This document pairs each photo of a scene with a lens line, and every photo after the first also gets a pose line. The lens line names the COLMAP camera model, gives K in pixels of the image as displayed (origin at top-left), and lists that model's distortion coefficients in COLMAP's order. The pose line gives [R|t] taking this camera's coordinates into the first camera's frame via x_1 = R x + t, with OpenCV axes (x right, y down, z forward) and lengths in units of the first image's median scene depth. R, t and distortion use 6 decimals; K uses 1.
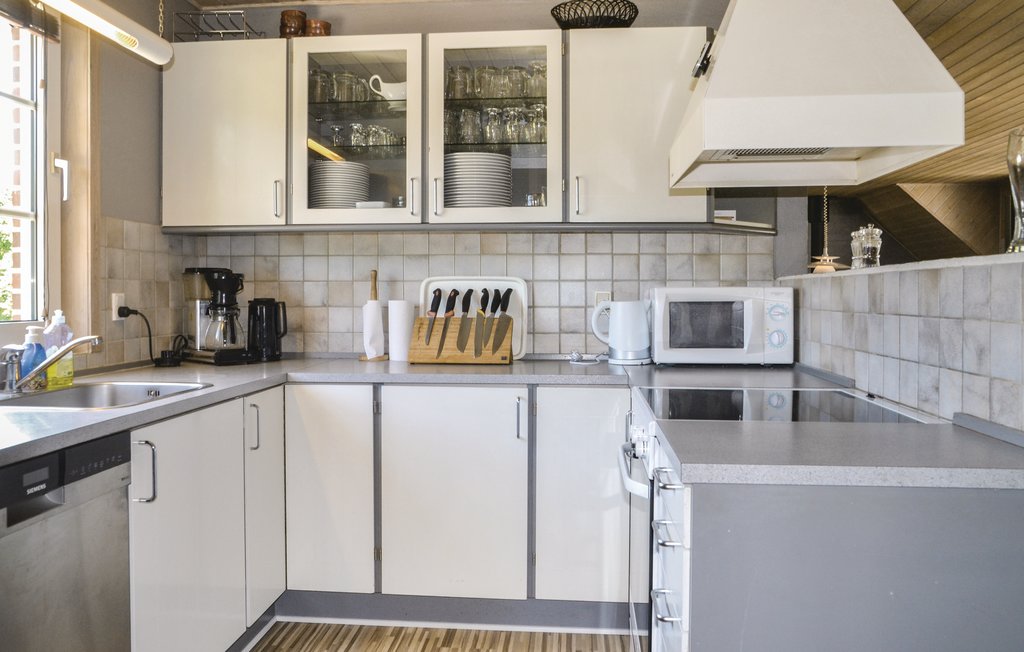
lens RADIAL K [[774.4, 0, 454.4], [0, 774.4, 310.0], [0, 0, 1]] dist [-0.088358, 0.004895]
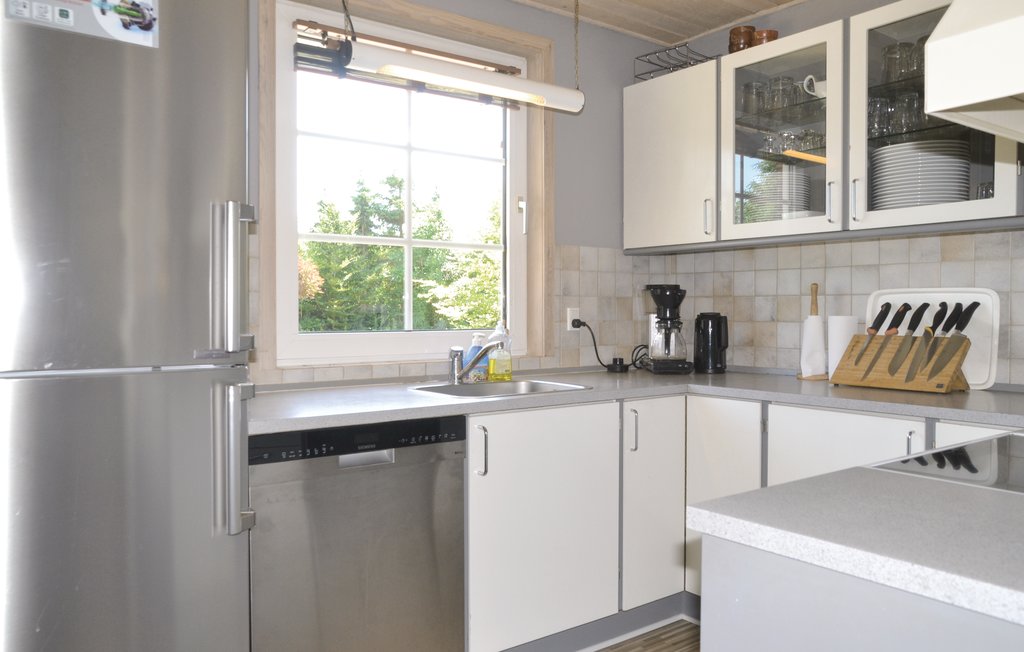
lens RADIAL K [[744.2, 0, 512.0], [0, 744.2, 326.0], [0, 0, 1]] dist [-0.027453, 0.002988]
pose [[0.685634, 0.016921, -0.727750, 0.315948], [-0.014651, 0.999848, 0.009444, -0.002967], [0.727799, 0.004187, 0.685778, 0.119795]]
